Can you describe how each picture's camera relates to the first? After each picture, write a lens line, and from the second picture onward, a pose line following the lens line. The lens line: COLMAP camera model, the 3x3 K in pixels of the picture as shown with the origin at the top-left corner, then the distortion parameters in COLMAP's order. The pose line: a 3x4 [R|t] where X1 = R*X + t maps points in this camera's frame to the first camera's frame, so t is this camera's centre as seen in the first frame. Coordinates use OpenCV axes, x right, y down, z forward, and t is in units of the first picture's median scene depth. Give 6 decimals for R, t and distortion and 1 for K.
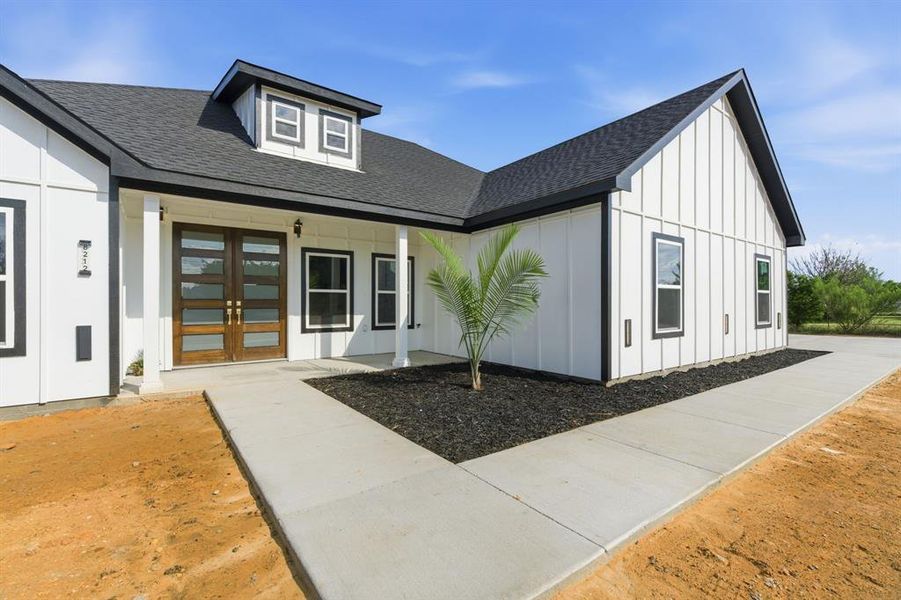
lens RADIAL K [[407.7, 0, 448.5], [0, 407.7, 305.1], [0, 0, 1]] dist [0.003204, 0.000502]
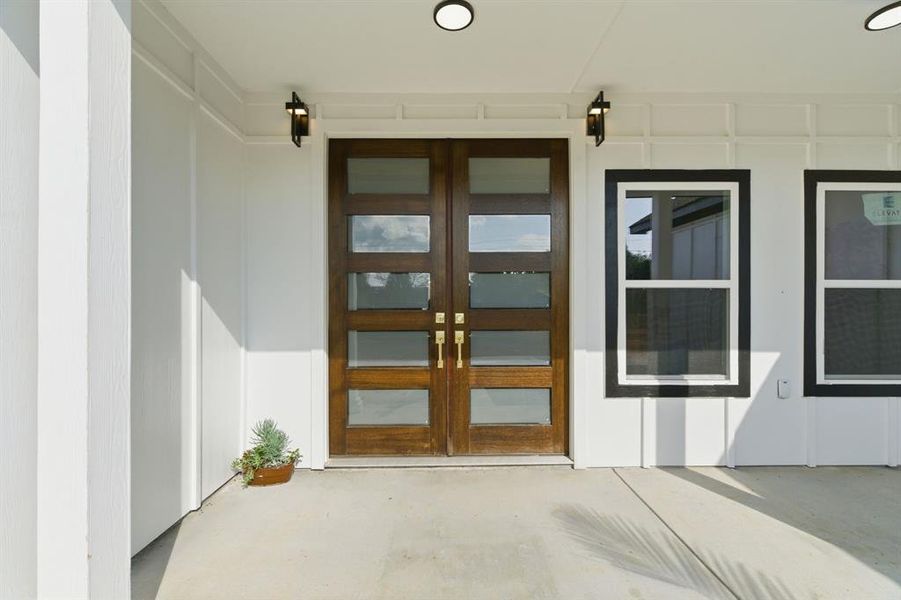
lens RADIAL K [[470.2, 0, 450.7], [0, 470.2, 298.2], [0, 0, 1]] dist [0.001968, -0.000215]
pose [[0.819870, -0.000760, -0.572549, -0.231087], [0.001351, 0.999999, 0.000607, -0.023679], [0.572548, -0.001271, 0.819870, 0.564367]]
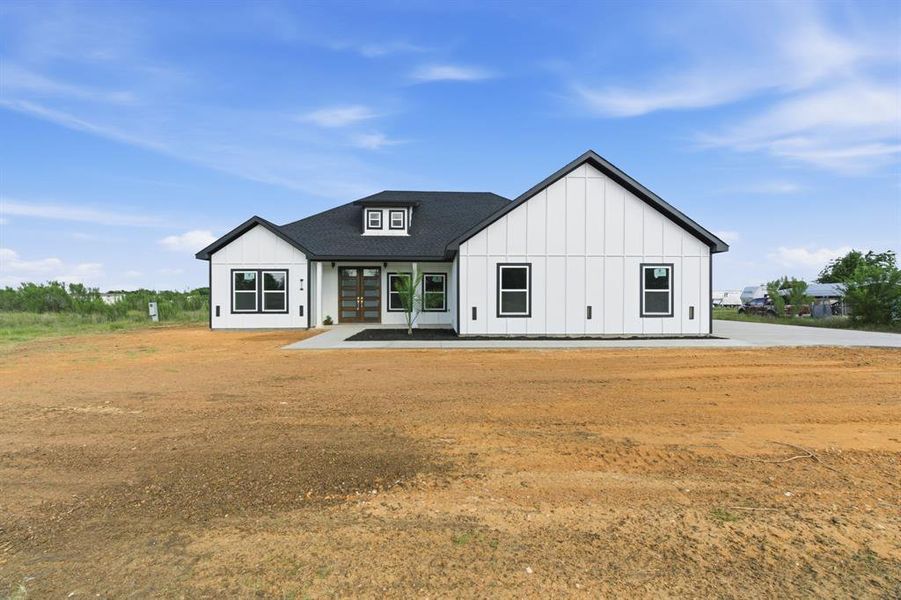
lens RADIAL K [[407.7, 0, 448.2], [0, 407.7, 303.7], [0, 0, 1]] dist [0.003204, 0.000502]
pose [[0.822661, 0.008822, -0.568463, 1.149701], [-0.003678, 0.999941, 0.010195, -0.000463], [0.568520, -0.006296, 0.822646, -0.603840]]
